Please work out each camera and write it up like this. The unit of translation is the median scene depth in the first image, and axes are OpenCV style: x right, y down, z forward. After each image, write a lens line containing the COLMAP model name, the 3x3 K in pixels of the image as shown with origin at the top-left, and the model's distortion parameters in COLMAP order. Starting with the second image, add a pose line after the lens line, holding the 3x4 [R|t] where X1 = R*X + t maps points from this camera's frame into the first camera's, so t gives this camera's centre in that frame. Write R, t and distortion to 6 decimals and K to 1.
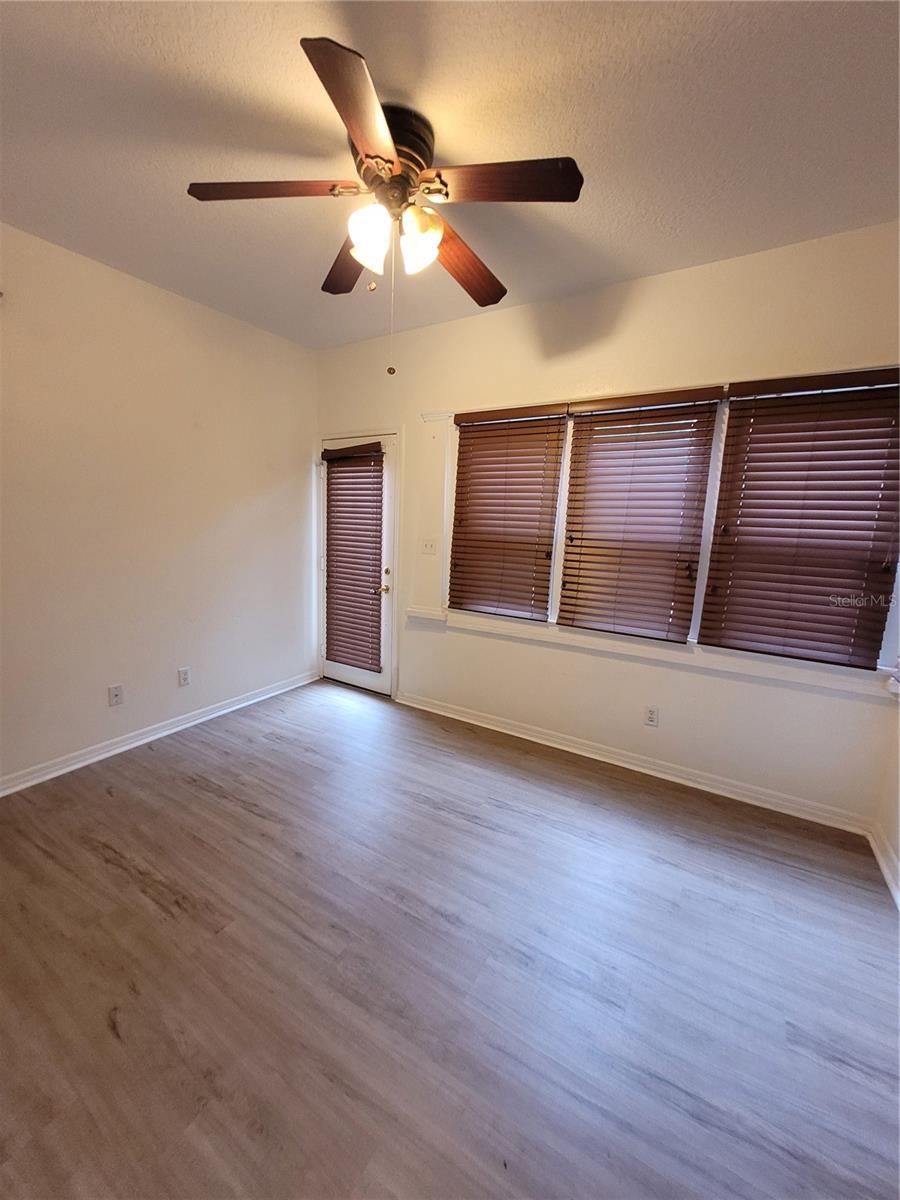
lens RADIAL K [[466.3, 0, 440.7], [0, 466.3, 595.5], [0, 0, 1]] dist [0.011443, -0.003544]
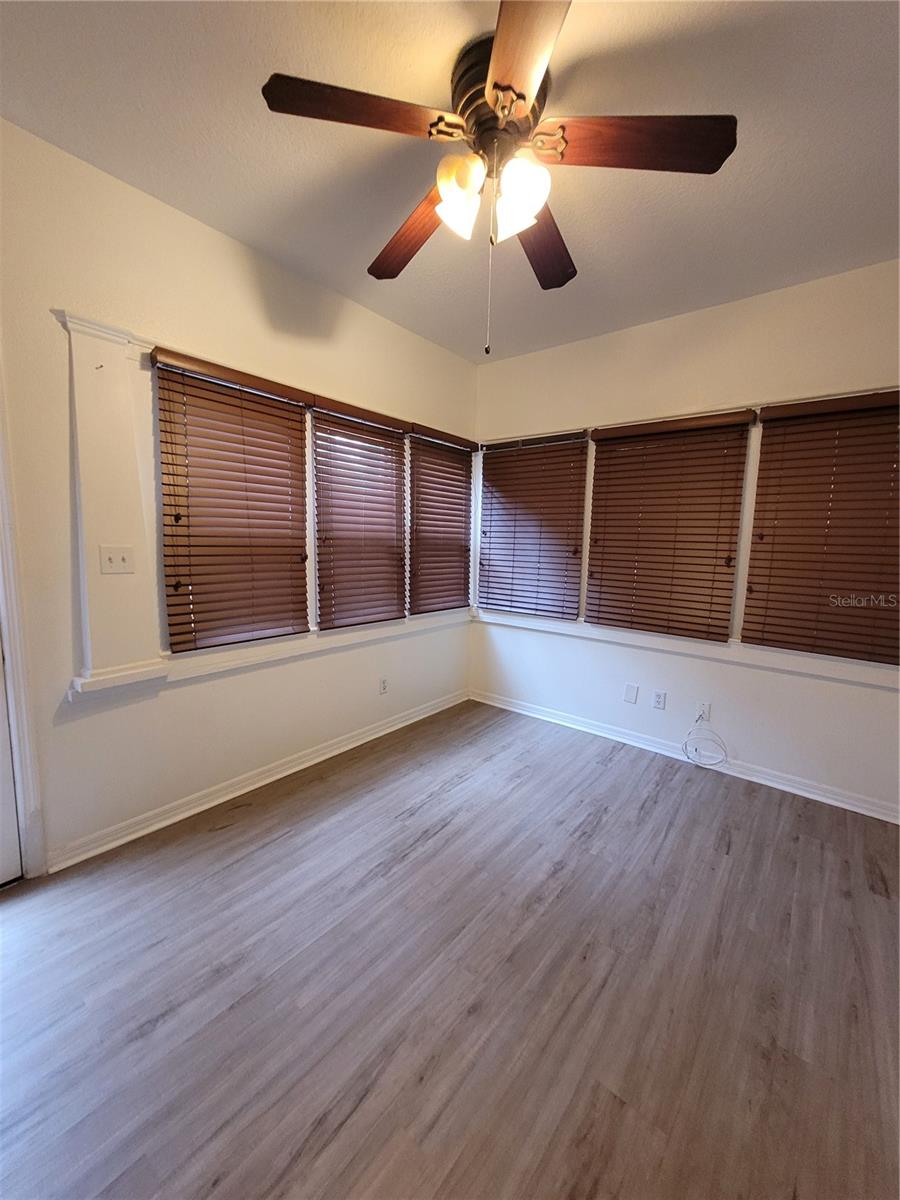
lens RADIAL K [[466.3, 0, 440.7], [0, 466.3, 595.5], [0, 0, 1]] dist [0.011443, -0.003544]
pose [[0.139703, -0.150909, 0.978626, -0.789617], [0.136110, 0.981864, 0.131978, -0.125033], [-0.980794, 0.114763, 0.157709, 0.767570]]
